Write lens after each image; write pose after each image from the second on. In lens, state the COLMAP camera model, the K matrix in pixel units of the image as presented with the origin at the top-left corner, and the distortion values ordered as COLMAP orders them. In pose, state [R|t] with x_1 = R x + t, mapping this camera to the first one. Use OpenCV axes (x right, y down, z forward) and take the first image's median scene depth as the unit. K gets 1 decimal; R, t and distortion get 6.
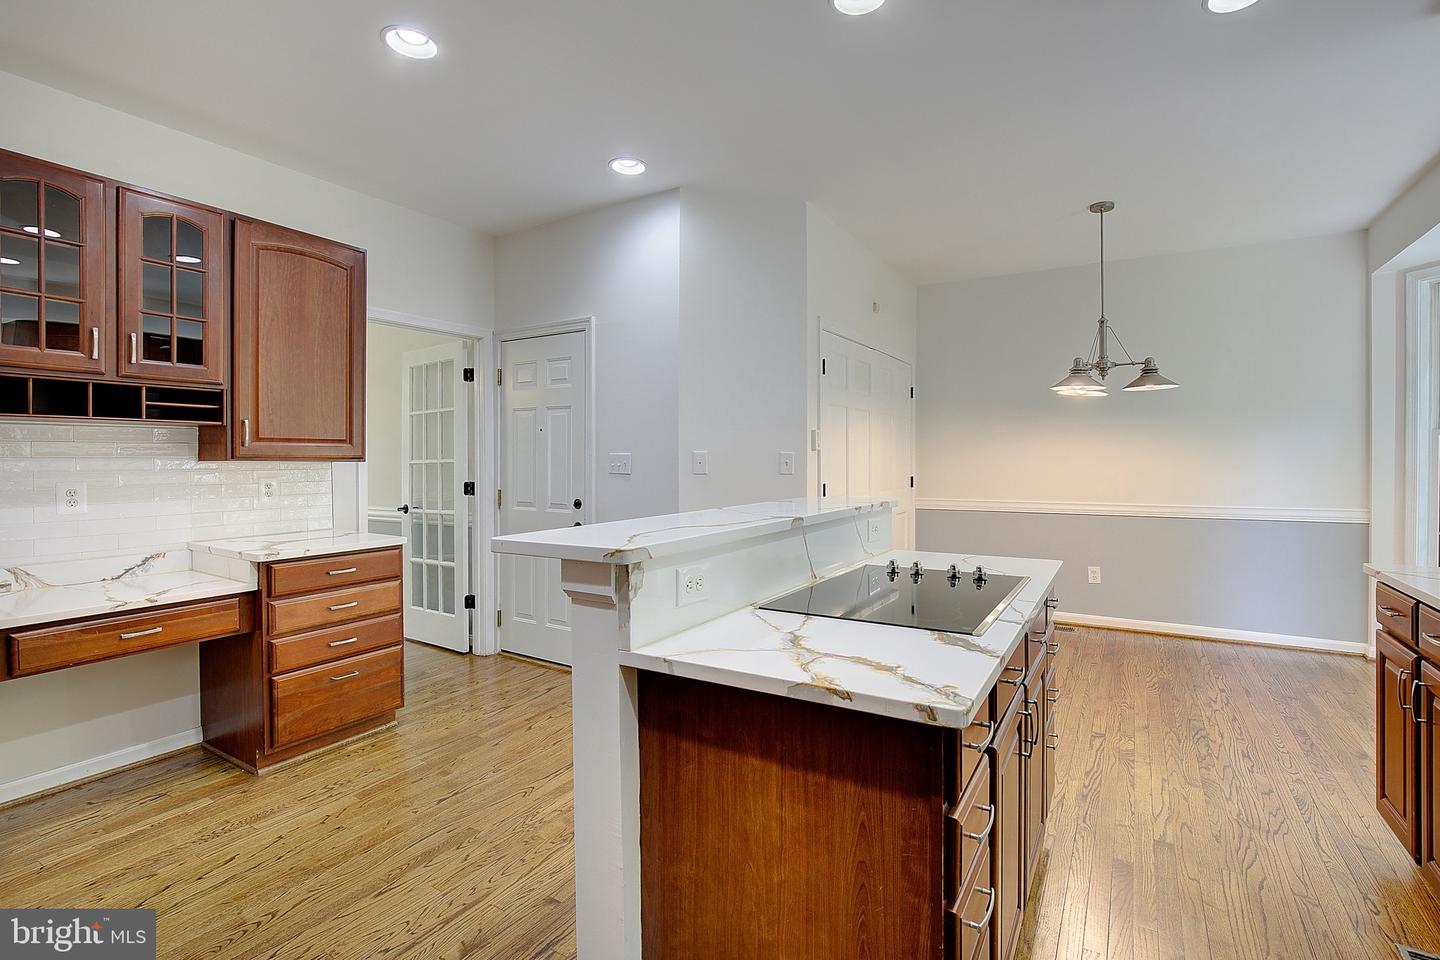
lens RADIAL K [[674.5, 0, 721.1], [0, 674.5, 454.0], [0, 0, 1]] dist [0.000799, 0.000248]
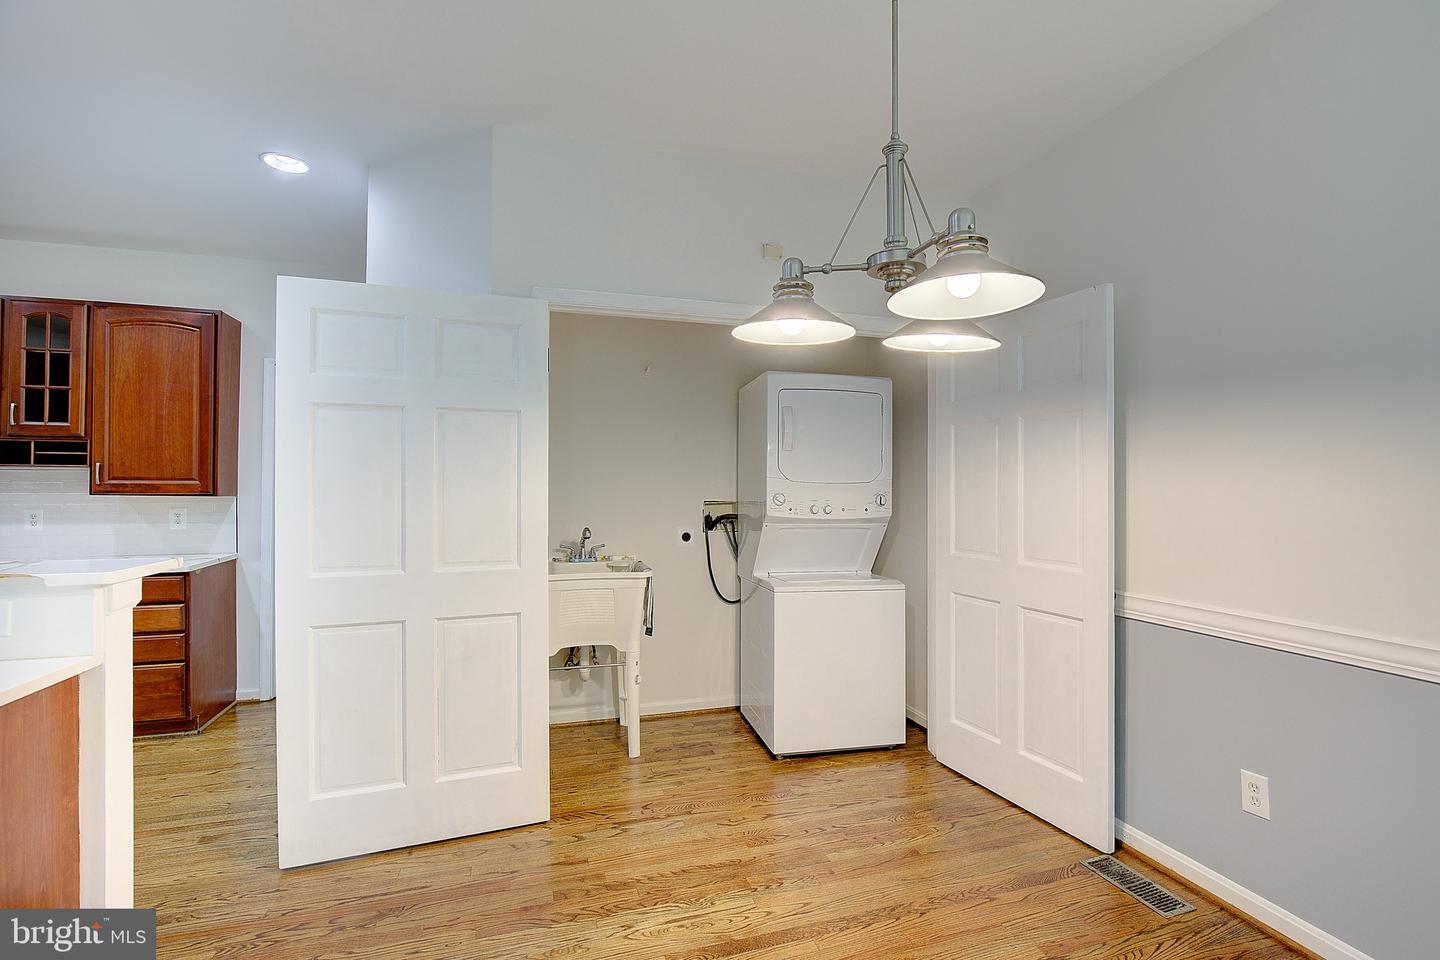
lens RADIAL K [[651.9, 0, 720.0], [0, 651.9, 480.0], [0, 0, 1]] dist [-0.021225, 0.000318]
pose [[0.754074, -0.004949, -0.656770, 0.989918], [0.002017, 0.999984, -0.005219, -0.010107], [0.656786, 0.002611, 0.754073, 0.886985]]
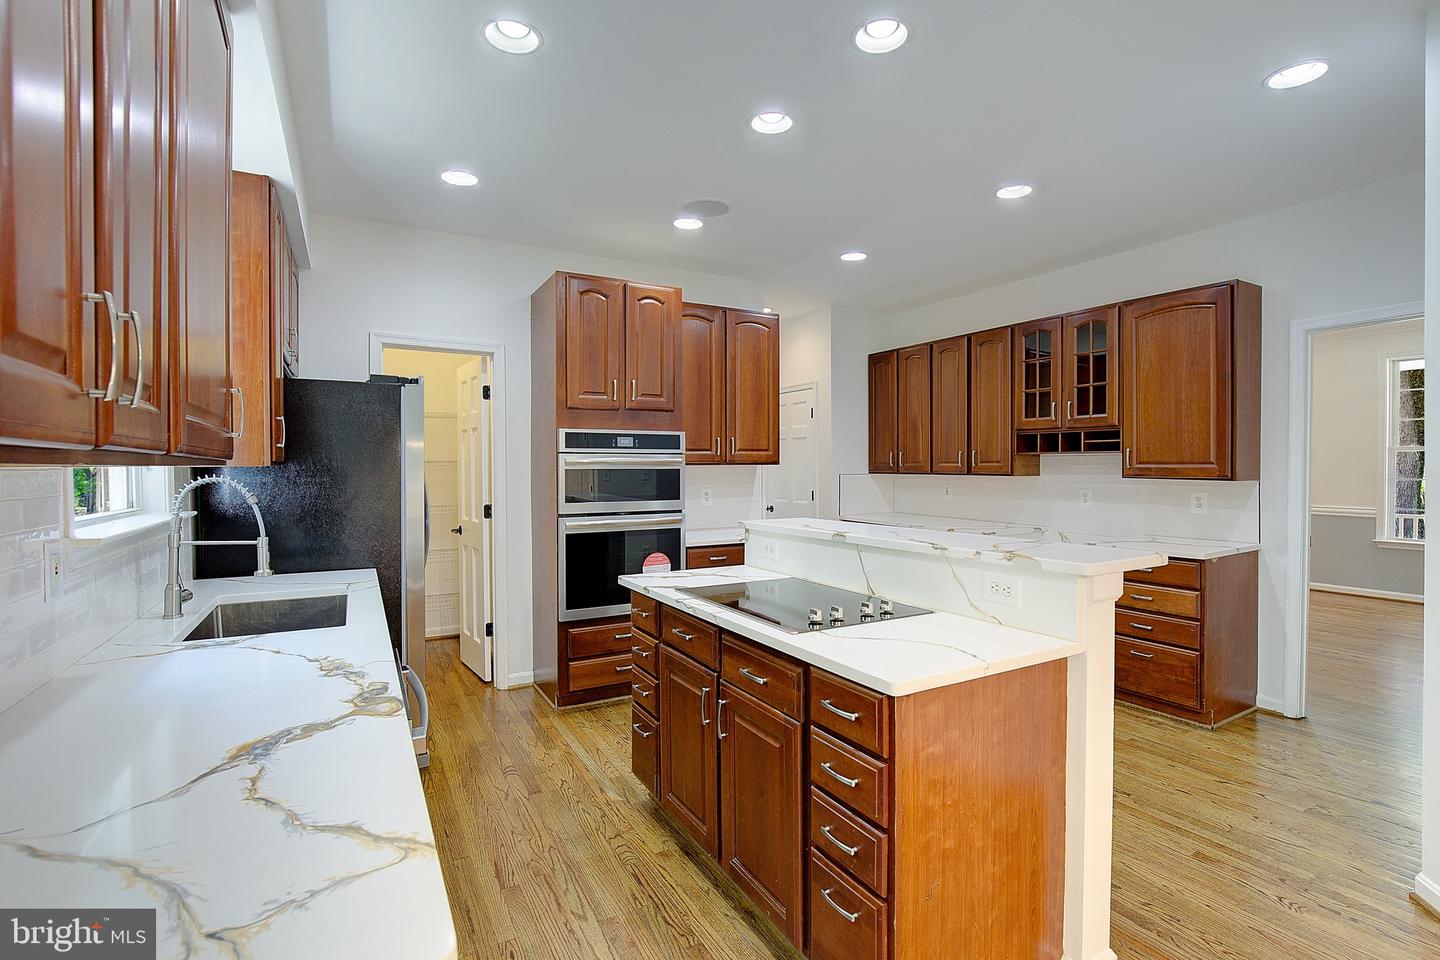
lens RADIAL K [[665.0, 0, 751.7], [0, 665.0, 474.2], [0, 0, 1]] dist [-0.018014, 0.000481]
pose [[-0.456948, 0.014866, -0.889369, 0.876526], [0.010748, 0.999880, 0.011191, -0.022510], [0.889428, -0.004445, -0.457053, 0.959013]]
